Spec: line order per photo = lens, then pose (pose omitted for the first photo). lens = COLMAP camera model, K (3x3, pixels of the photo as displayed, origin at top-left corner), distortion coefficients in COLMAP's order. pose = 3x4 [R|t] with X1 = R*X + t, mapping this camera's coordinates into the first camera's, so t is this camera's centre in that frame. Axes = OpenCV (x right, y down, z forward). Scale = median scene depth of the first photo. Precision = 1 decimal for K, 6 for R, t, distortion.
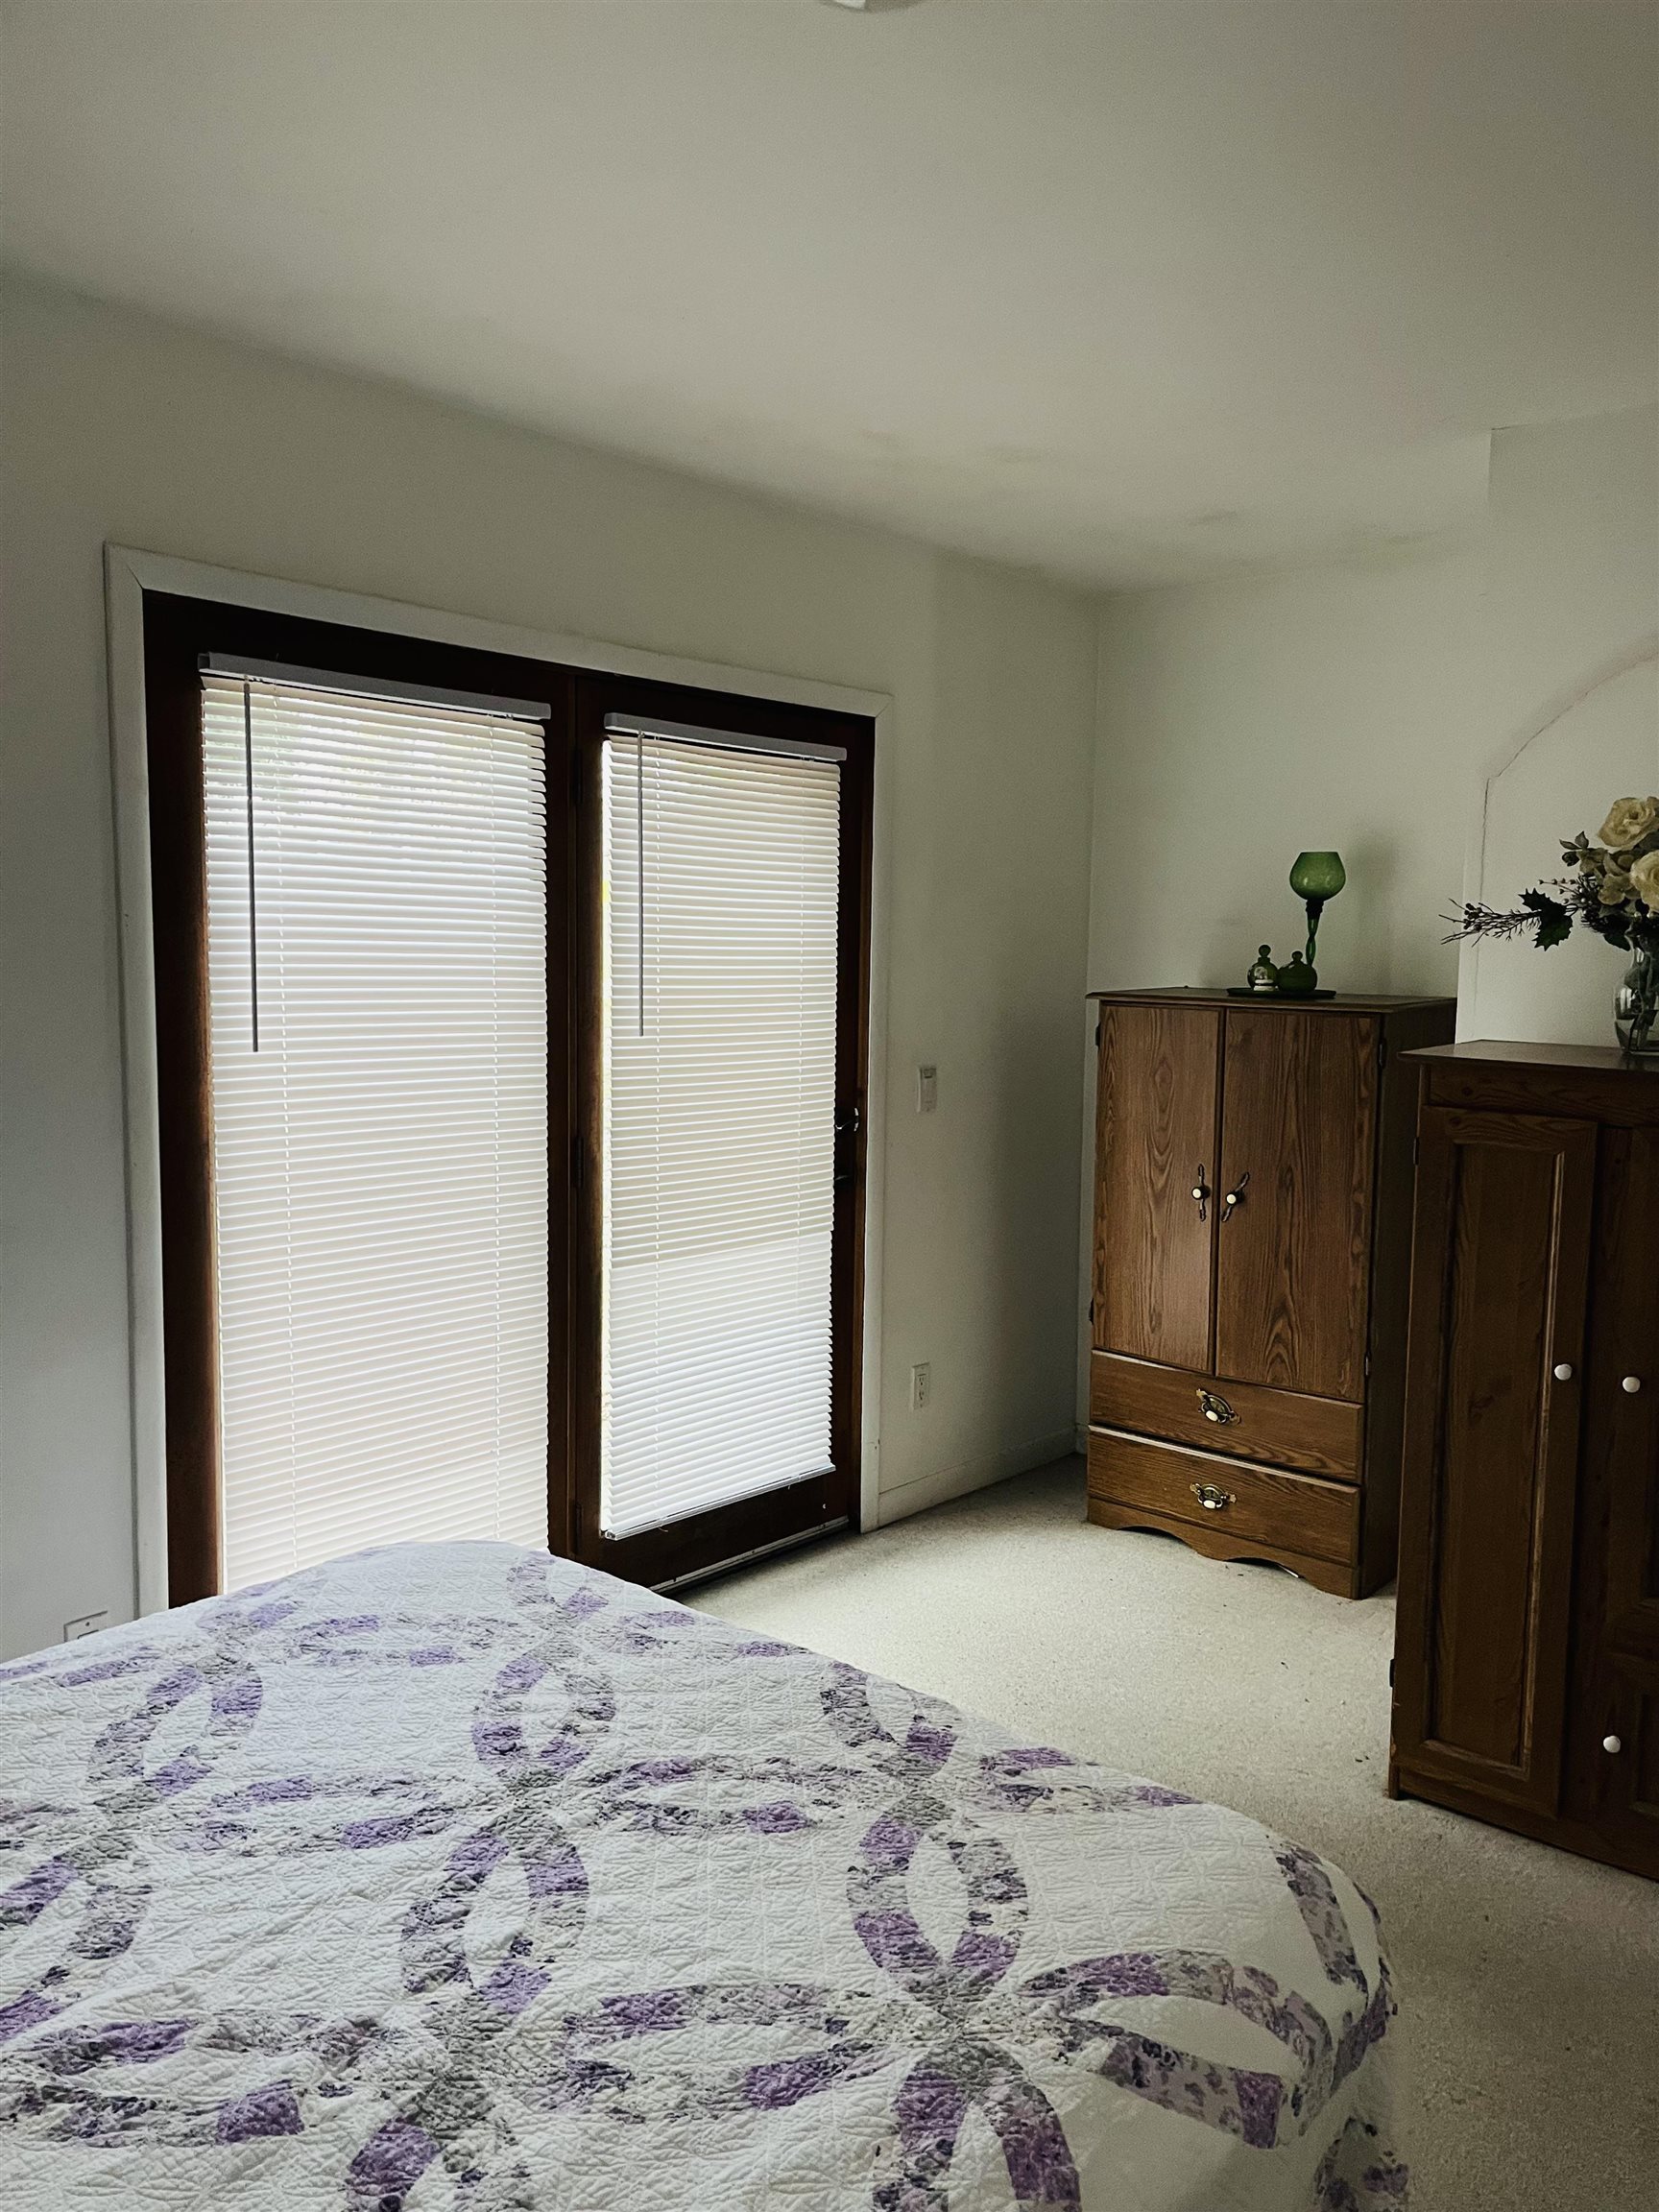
lens RADIAL K [[1653.4, 0, 829.5], [0, 1653.4, 1106.0], [0, 0, 1]] dist [0.053791, -0.093014]
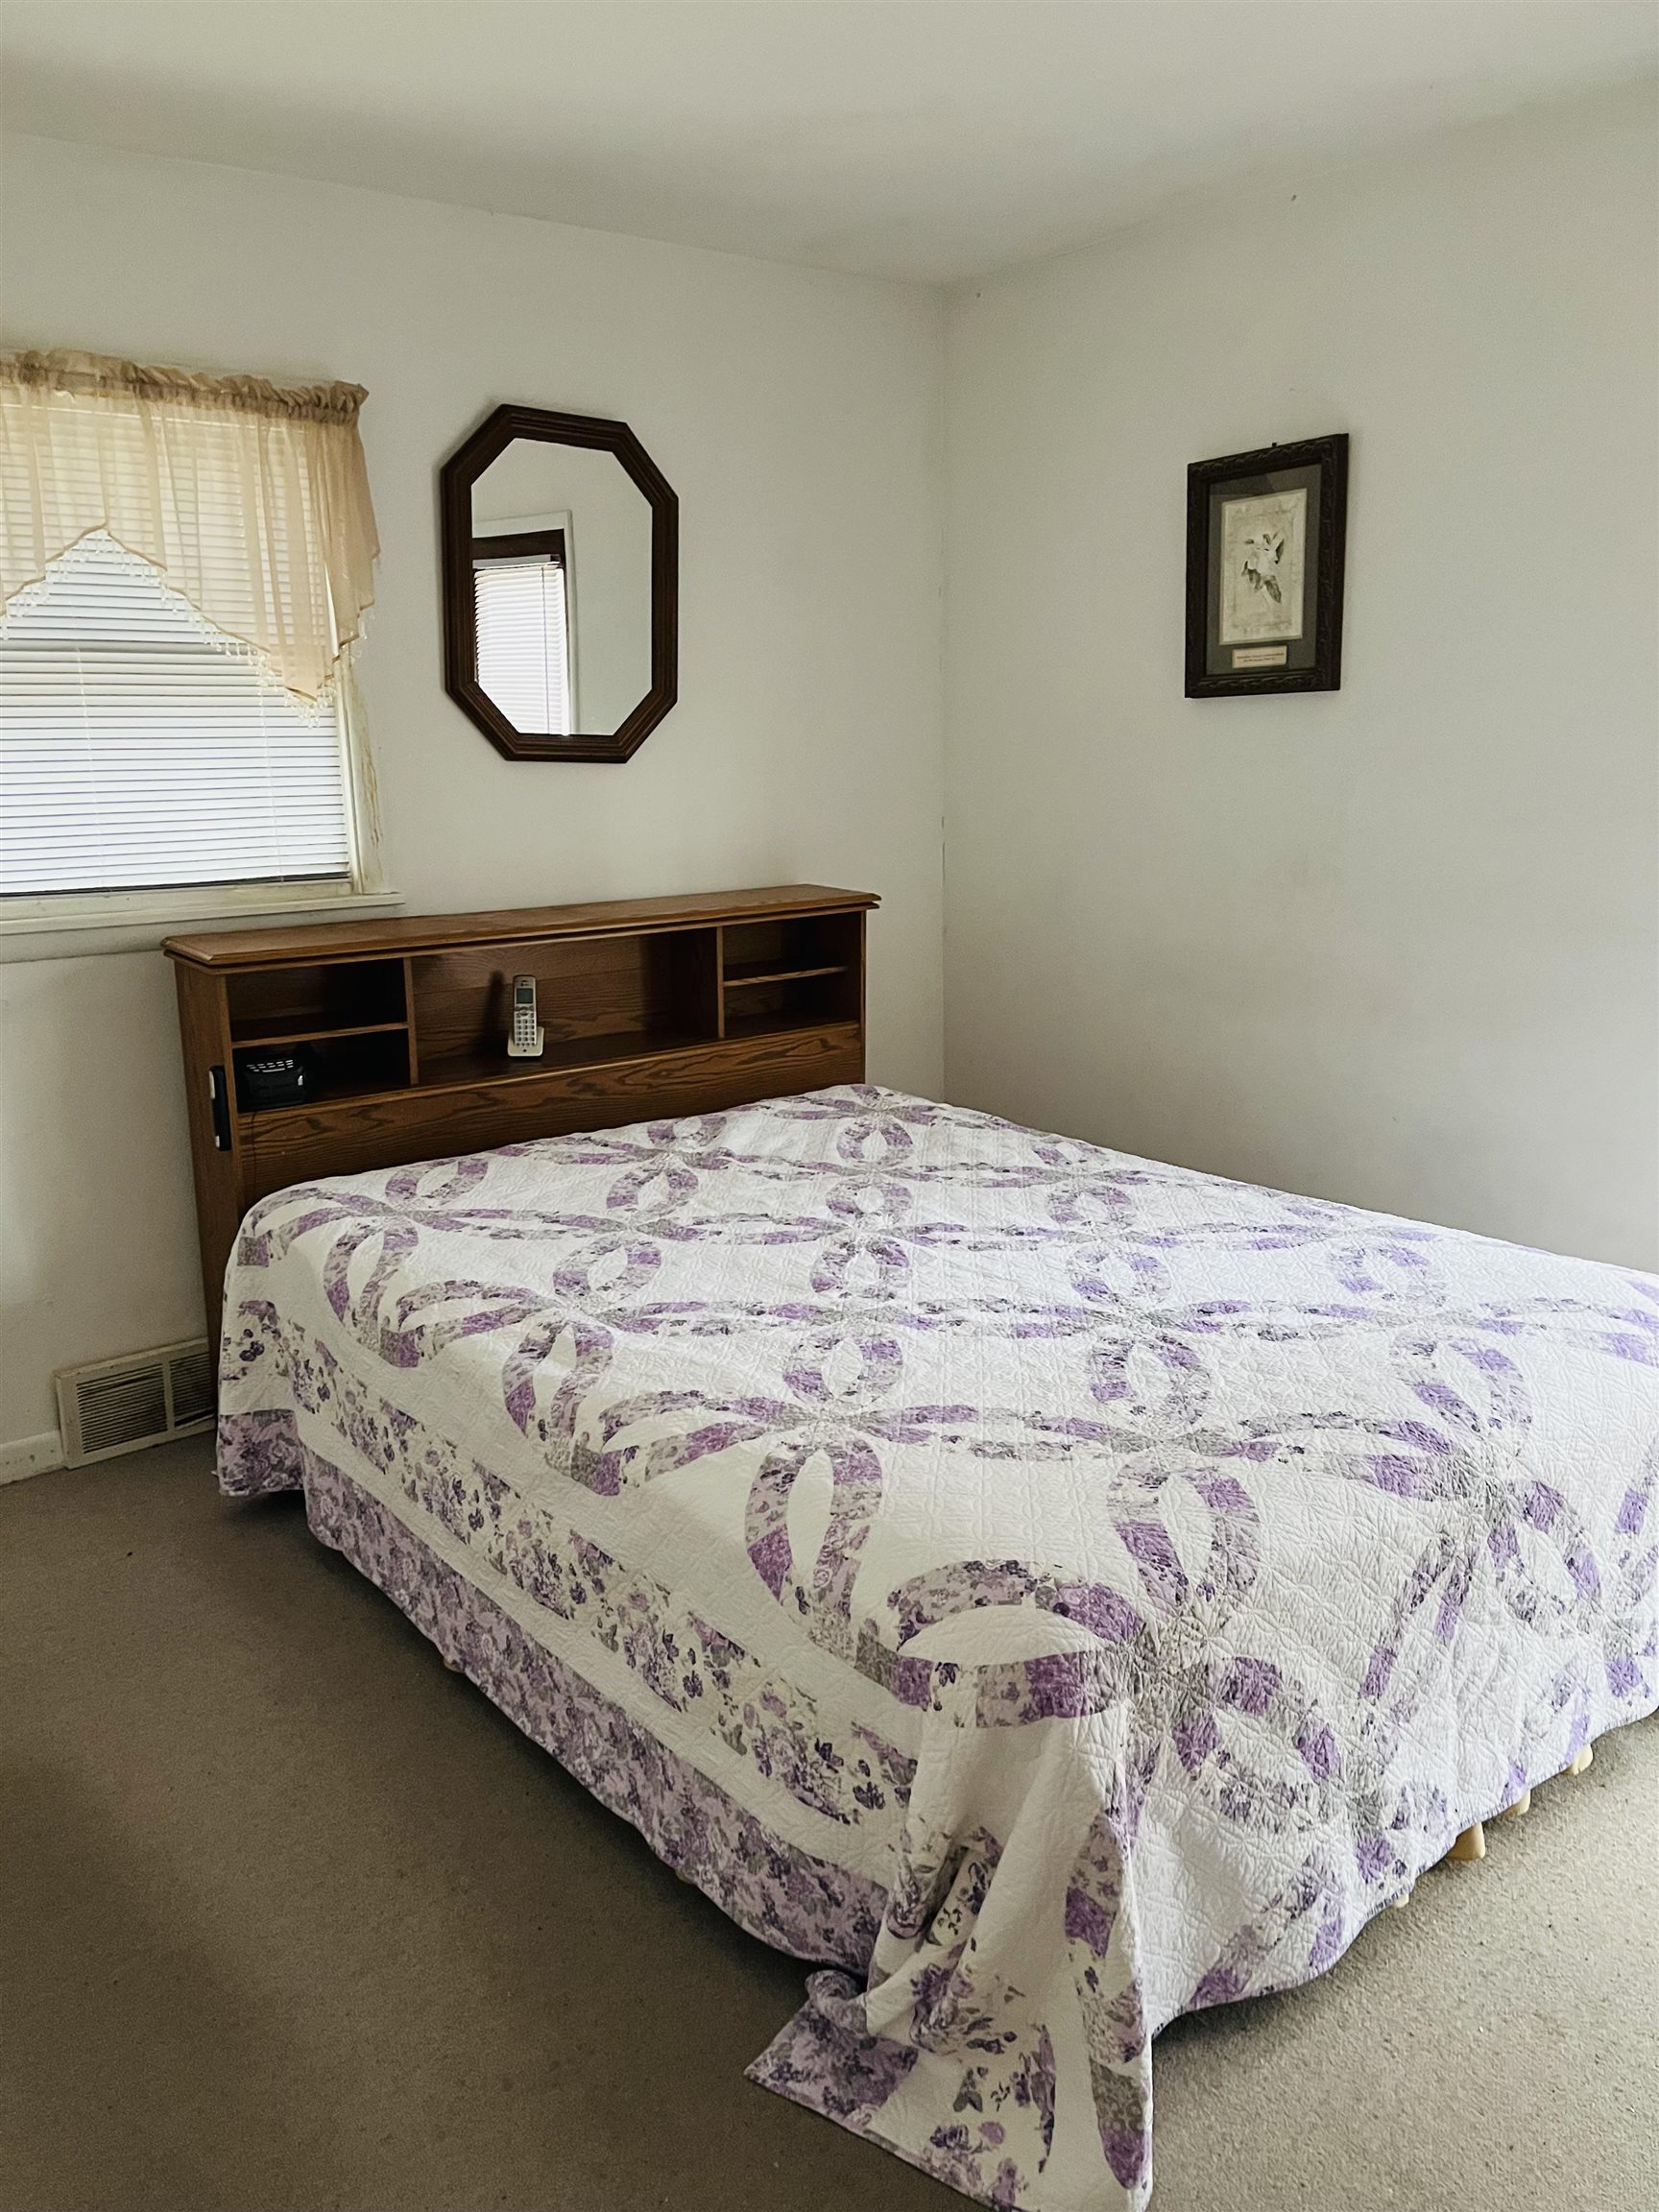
lens RADIAL K [[1653.4, 0, 829.5], [0, 1653.4, 1106.0], [0, 0, 1]] dist [0.053791, -0.093014]
pose [[-0.173497, 0.214621, -0.961164, 1.334990], [-0.076671, 0.970060, 0.230447, -0.059276], [0.981845, 0.113676, -0.151848, 1.102551]]
